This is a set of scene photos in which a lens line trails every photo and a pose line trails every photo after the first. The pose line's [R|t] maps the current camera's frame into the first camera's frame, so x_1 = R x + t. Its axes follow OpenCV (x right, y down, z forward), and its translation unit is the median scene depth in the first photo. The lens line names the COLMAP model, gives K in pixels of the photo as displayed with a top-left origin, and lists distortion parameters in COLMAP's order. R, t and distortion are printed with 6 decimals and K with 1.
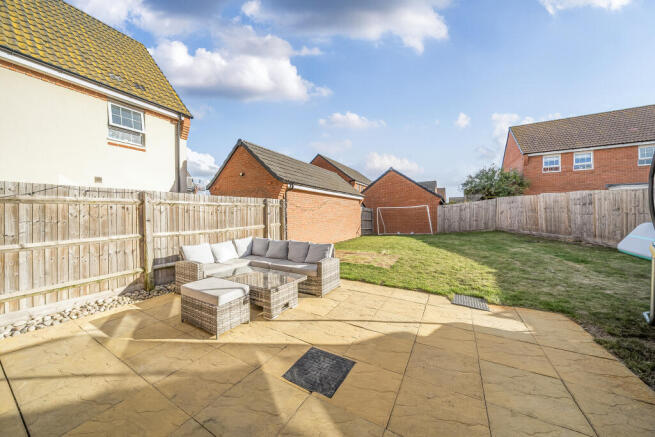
lens RADIAL K [[223.0, 0, 326.2], [0, 223.0, 217.4], [0, 0, 1]] dist [0.001055, -0.000004]
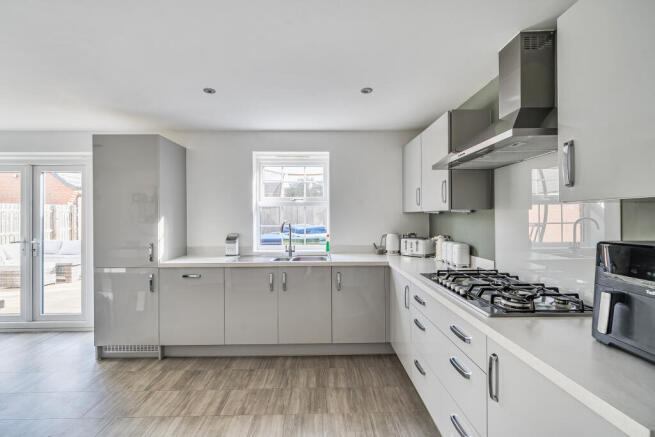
lens RADIAL K [[298.5, 0, 327.7], [0, 298.5, 219.1], [0, 0, 1]] dist [0.000367, -0.000067]
pose [[0.854786, 0.003452, 0.518969, 0.131389], [-0.002651, 0.999994, -0.002285, -0.016690], [-0.518974, 0.000578, 0.854790, -1.062400]]
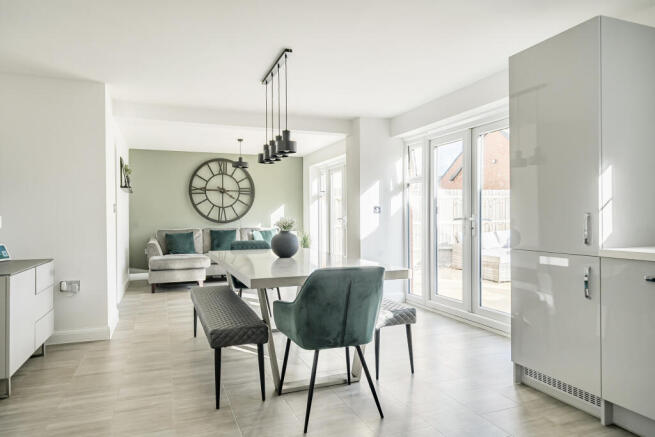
lens RADIAL K [[421.4, 0, 327.2], [0, 421.4, 217.7], [0, 0, 1]] dist [0.003515, -0.000234]
pose [[0.779264, 0.004943, -0.626676, 0.196985], [-0.002686, 0.999986, 0.004548, 0.026231], [0.626690, -0.001861, 0.779267, -0.950852]]
